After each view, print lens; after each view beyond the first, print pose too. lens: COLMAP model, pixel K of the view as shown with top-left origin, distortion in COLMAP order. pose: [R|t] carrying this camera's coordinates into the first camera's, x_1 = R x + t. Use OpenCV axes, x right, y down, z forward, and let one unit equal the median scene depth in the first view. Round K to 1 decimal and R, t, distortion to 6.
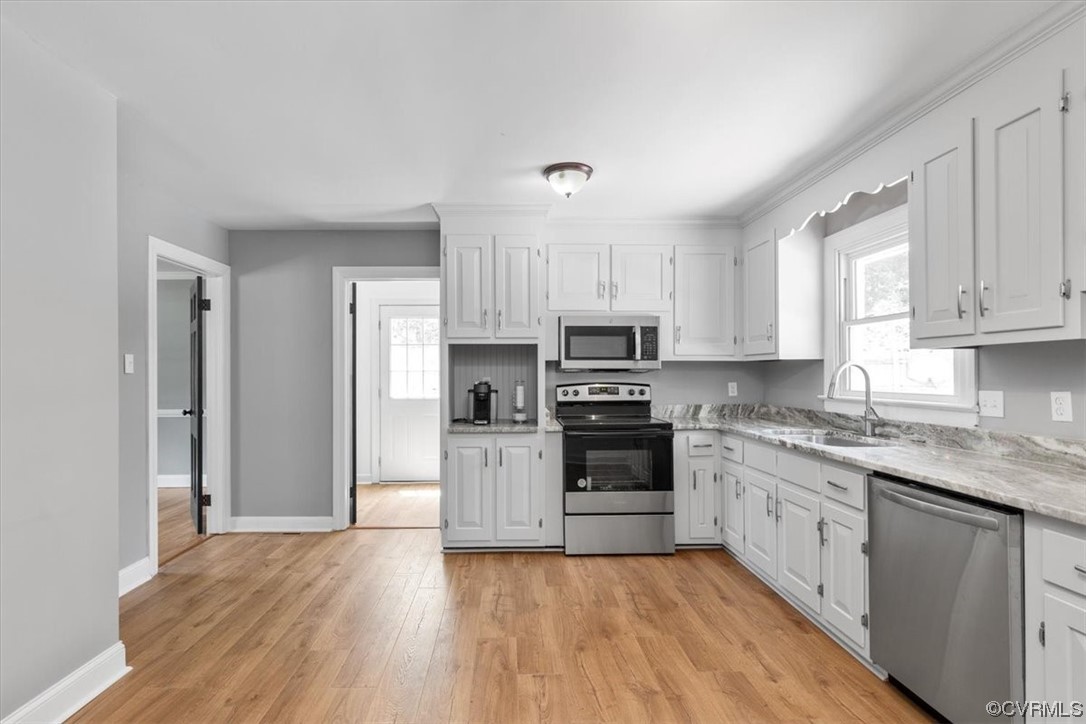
lens RADIAL K [[521.6, 0, 517.6], [0, 521.6, 371.2], [0, 0, 1]] dist [0.004445, -0.000358]
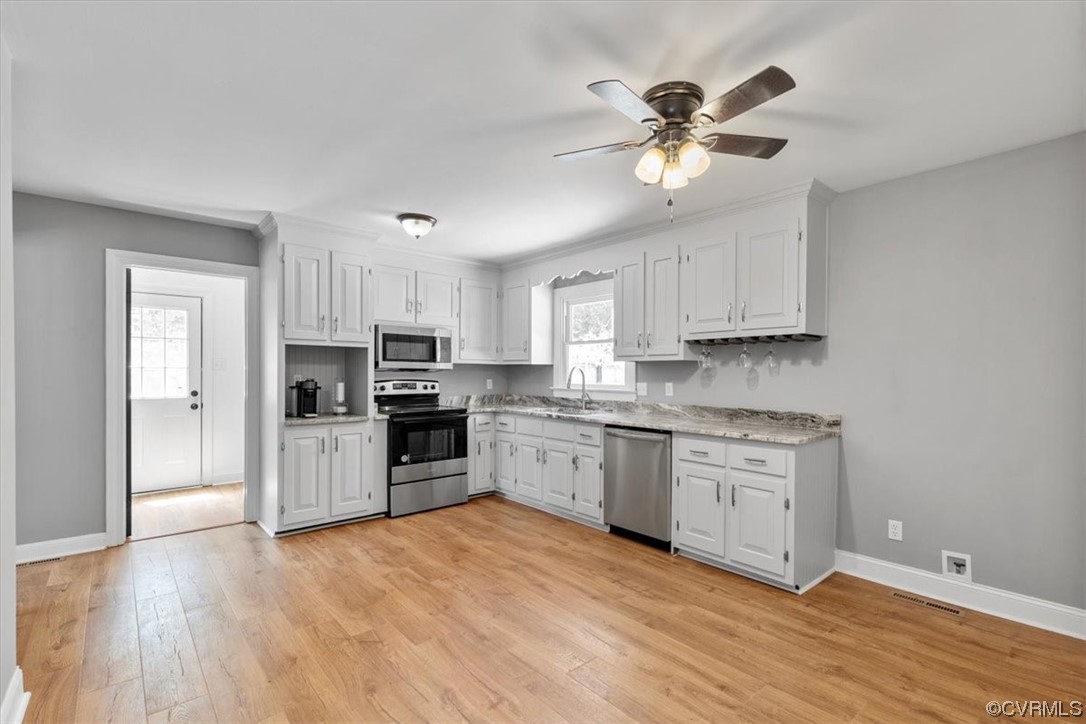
lens RADIAL K [[491.9, 0, 557.2], [0, 491.9, 374.9], [0, 0, 1]] dist [0.009755, -0.002675]
pose [[0.759422, 0.004273, 0.650585, -0.411099], [-0.011015, 0.999920, 0.006291, -0.001262], [-0.650505, -0.011944, 0.759408, -0.165705]]
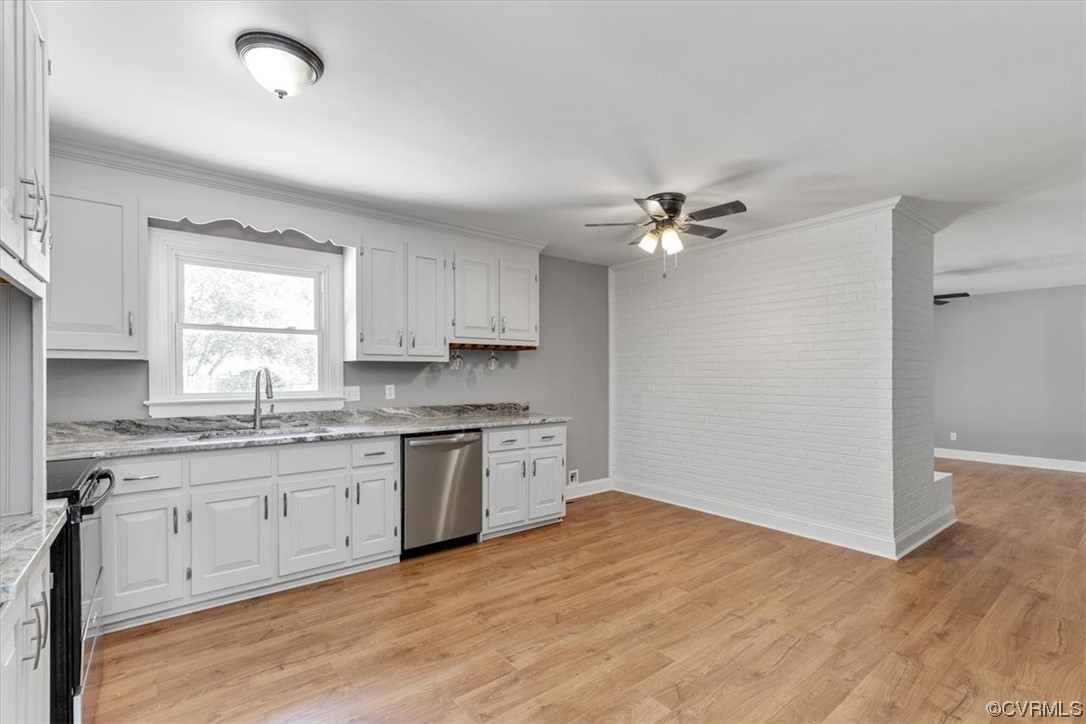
lens RADIAL K [[491.9, 0, 544.1], [0, 491.9, 373.5], [0, 0, 1]] dist [0.009755, -0.002675]
pose [[-0.600711, 0.008892, 0.799416, -0.533951], [0.001125, 0.999947, -0.010277, 0.008817], [-0.799465, -0.005274, -0.600689, 1.022972]]
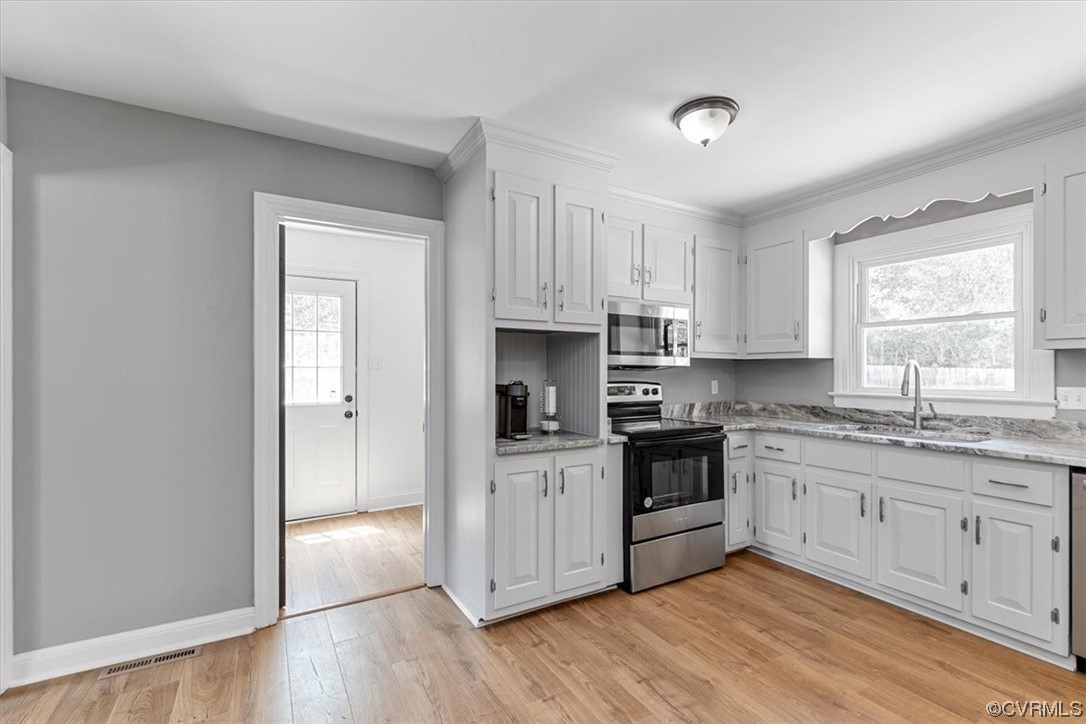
lens RADIAL K [[491.9, 0, 557.3], [0, 491.9, 371.0], [0, 0, 1]] dist [0.009755, -0.002675]
pose [[0.867499, 0.004701, 0.497417, -0.430624], [-0.006045, 0.999981, 0.001093, 0.005517], [-0.497402, -0.003955, 0.867511, 0.429340]]
